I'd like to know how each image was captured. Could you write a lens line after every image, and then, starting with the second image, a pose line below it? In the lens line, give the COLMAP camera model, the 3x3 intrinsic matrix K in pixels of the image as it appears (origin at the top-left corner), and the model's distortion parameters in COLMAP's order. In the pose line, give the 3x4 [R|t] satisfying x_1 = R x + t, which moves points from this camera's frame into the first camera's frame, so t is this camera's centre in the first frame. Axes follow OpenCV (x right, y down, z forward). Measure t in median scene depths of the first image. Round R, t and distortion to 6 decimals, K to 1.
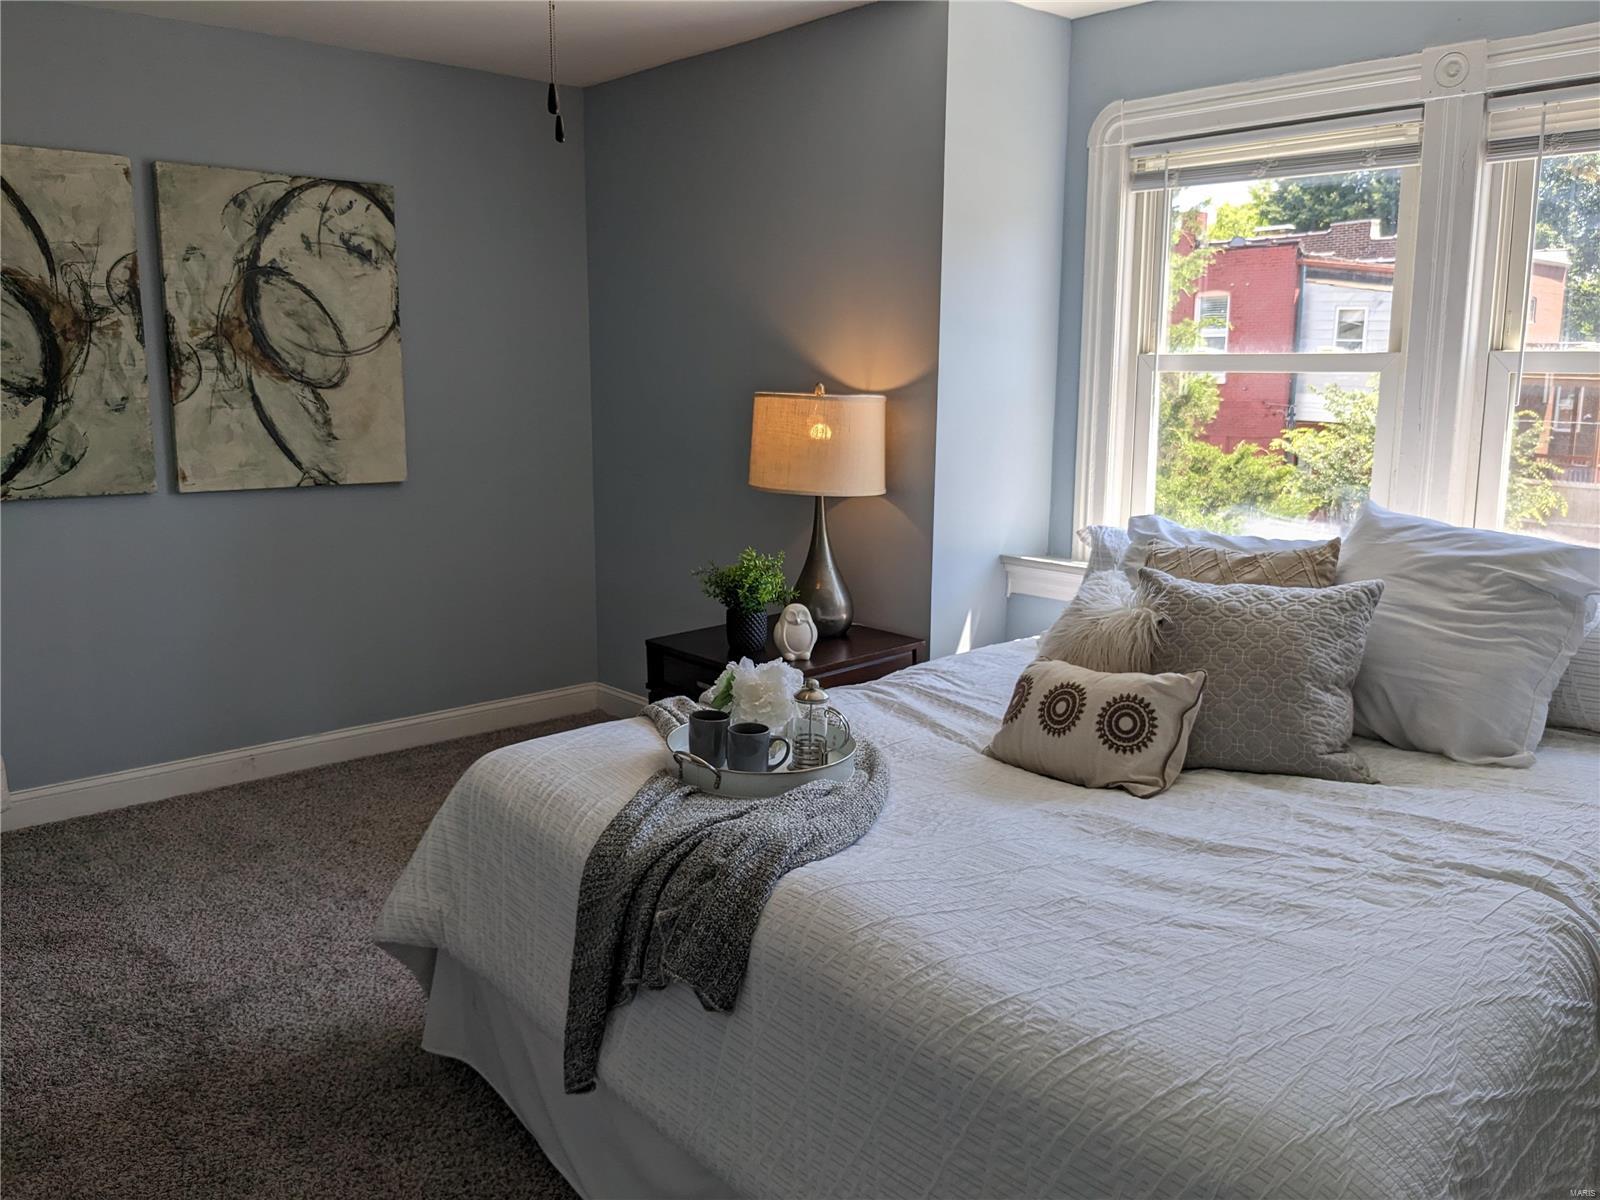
lens RADIAL K [[1291.8, 0, 794.7], [0, 1291.8, 593.3], [0, 0, 1]] dist [0.062786, -0.095751]
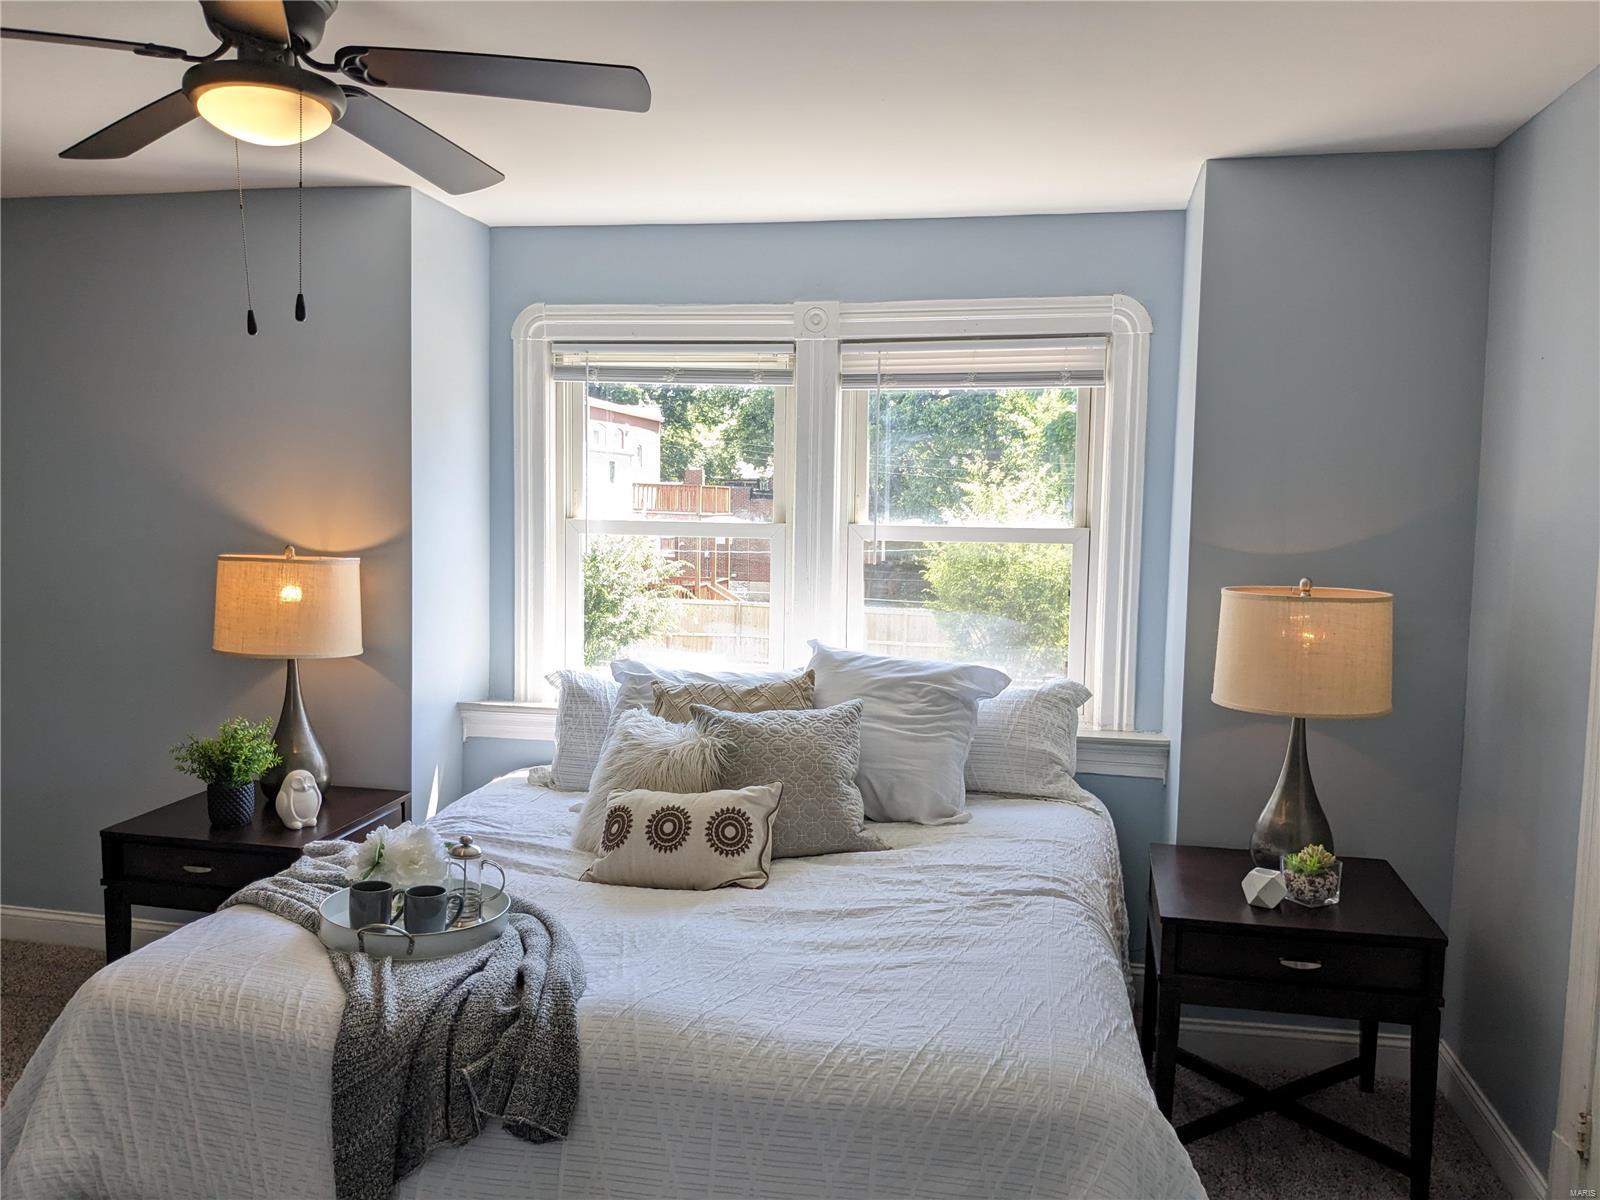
lens RADIAL K [[1291.8, 0, 791.7], [0, 1291.8, 597.1], [0, 0, 1]] dist [0.062786, -0.095751]
pose [[0.796859, -0.034085, 0.603203, -0.421575], [0.090393, 0.993896, -0.063251, -0.037527], [-0.597364, 0.104928, 0.795076, -0.037586]]
